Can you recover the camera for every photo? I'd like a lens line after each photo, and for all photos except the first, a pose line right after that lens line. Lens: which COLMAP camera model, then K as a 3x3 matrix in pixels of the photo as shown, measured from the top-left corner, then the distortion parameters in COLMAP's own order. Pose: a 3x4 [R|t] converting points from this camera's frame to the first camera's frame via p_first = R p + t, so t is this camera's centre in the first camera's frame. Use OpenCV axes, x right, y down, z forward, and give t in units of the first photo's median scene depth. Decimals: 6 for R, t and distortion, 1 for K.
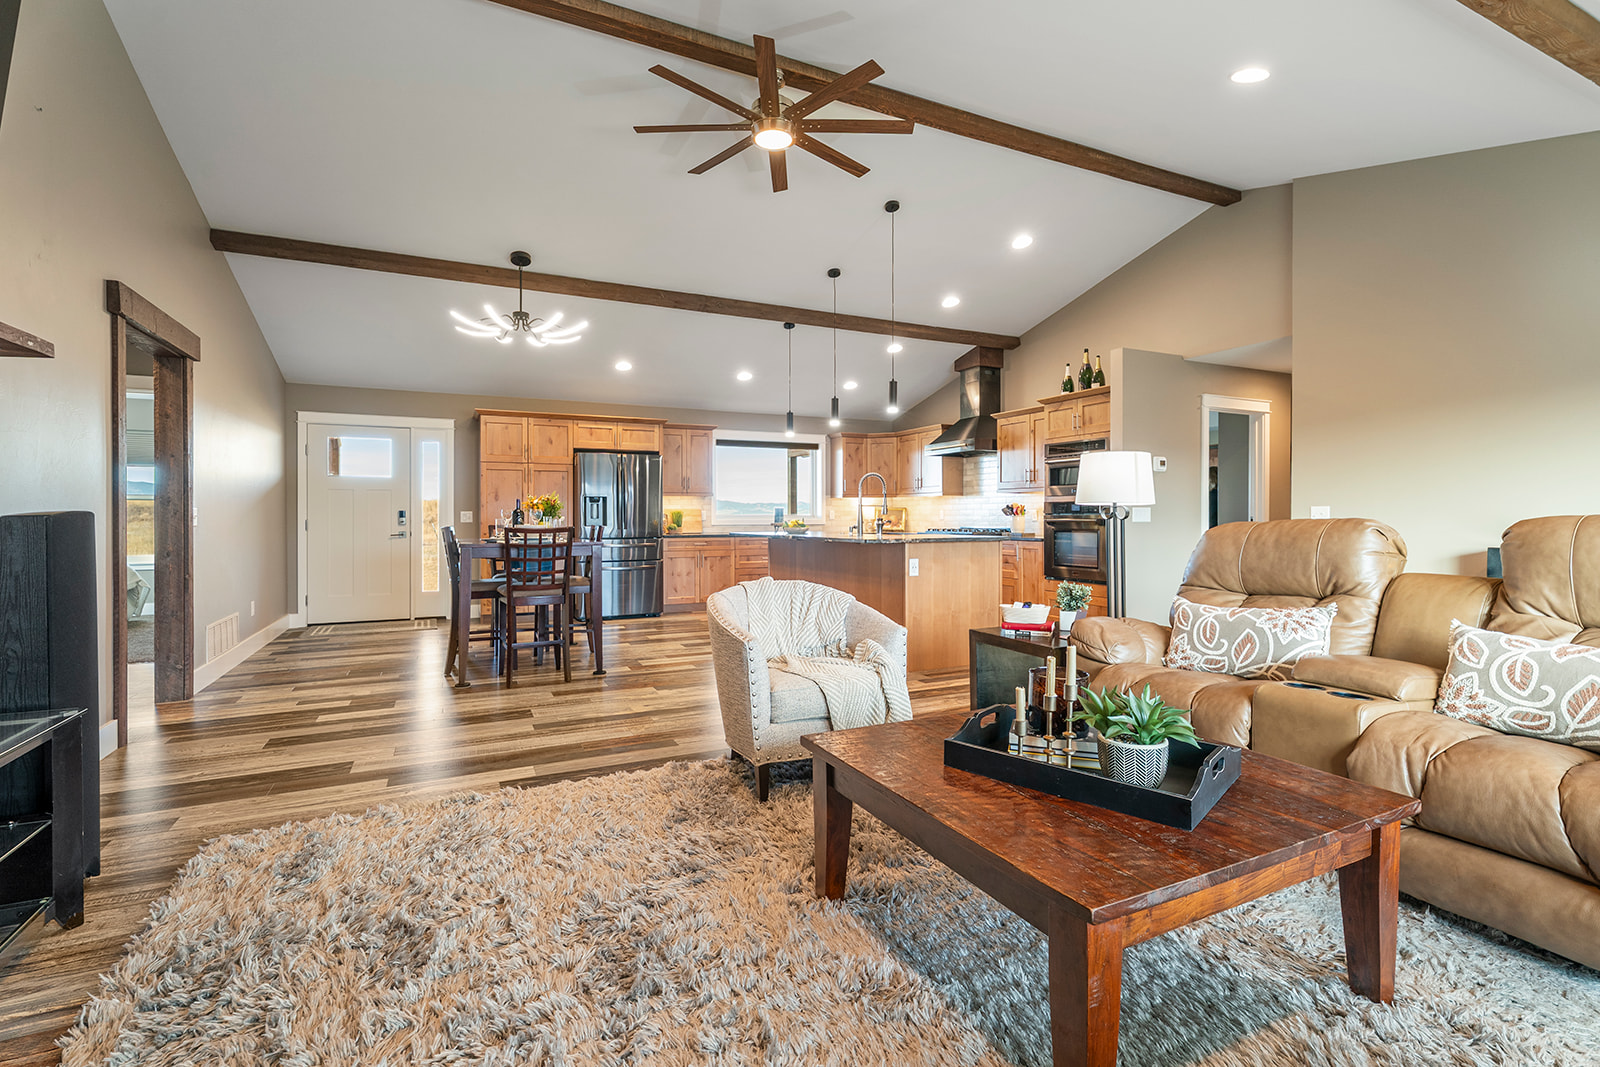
lens RADIAL K [[731.5, 0, 800.8], [0, 731.5, 525.7], [0, 0, 1]] dist [0.000035, -0.000523]
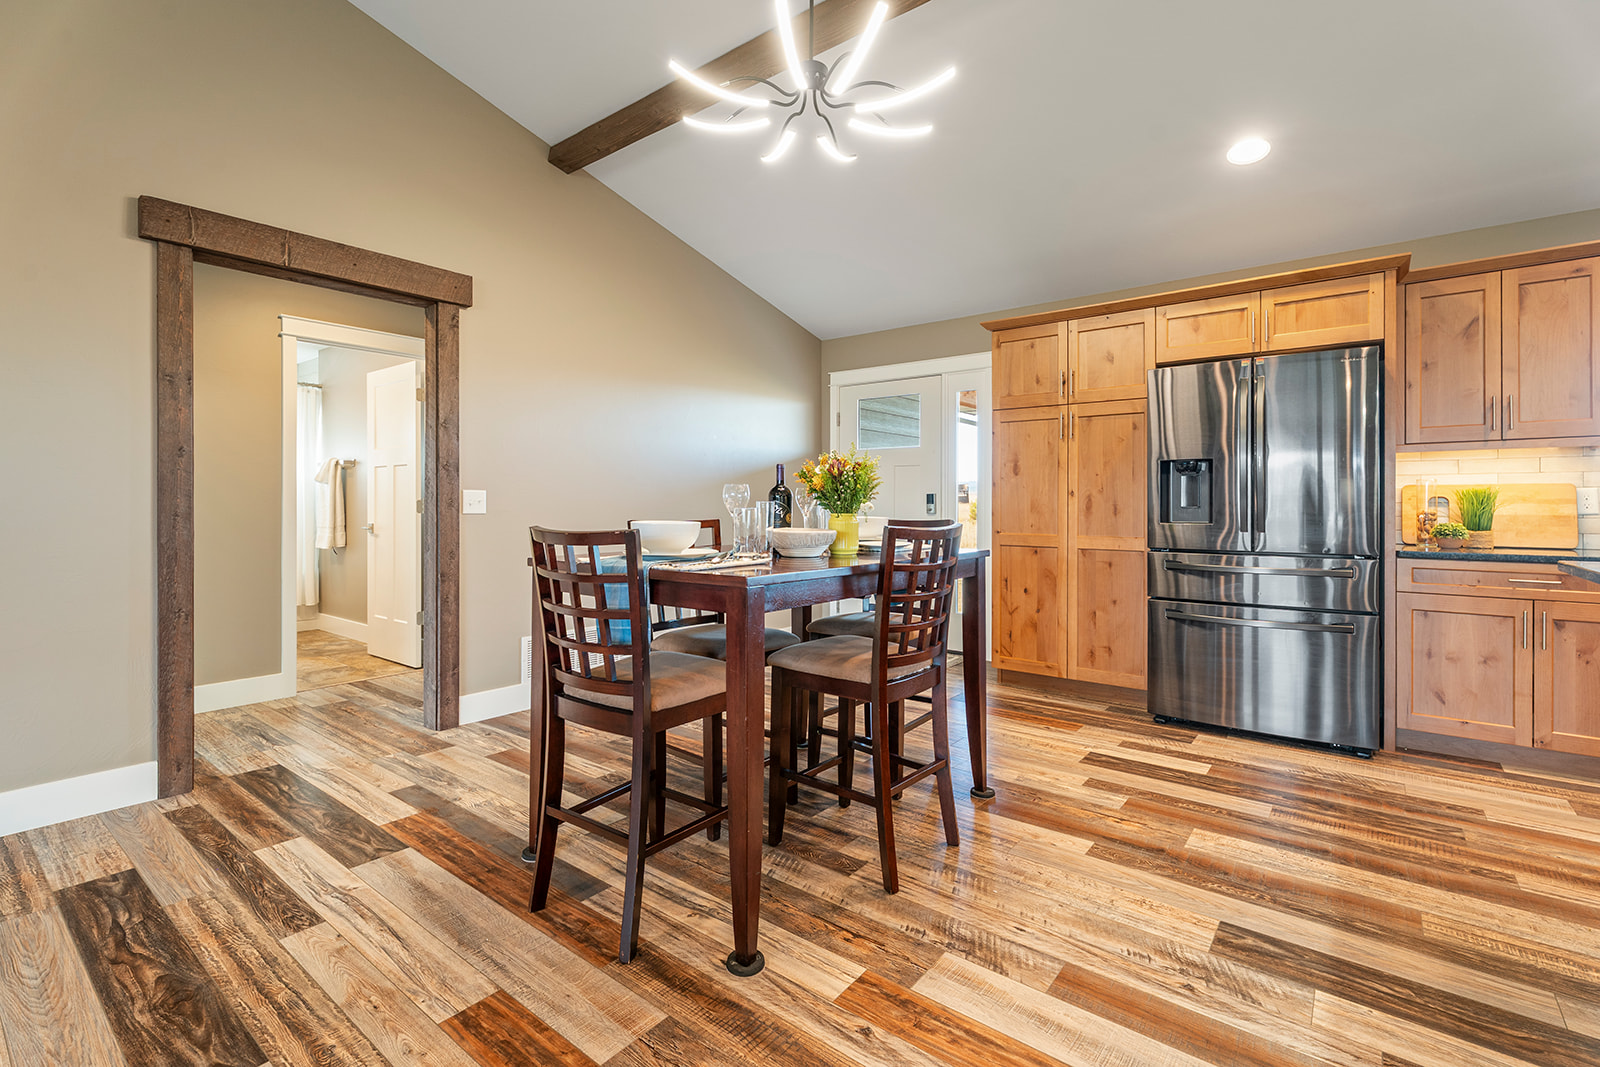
lens RADIAL K [[731.5, 0, 797.1], [0, 731.5, 509.1], [0, 0, 1]] dist [0.000035, -0.000523]
pose [[0.432001, 0.009988, -0.901818, 0.028036], [-0.015381, 0.999875, 0.003707, -0.006270], [0.901742, 0.012269, 0.432101, 0.547937]]
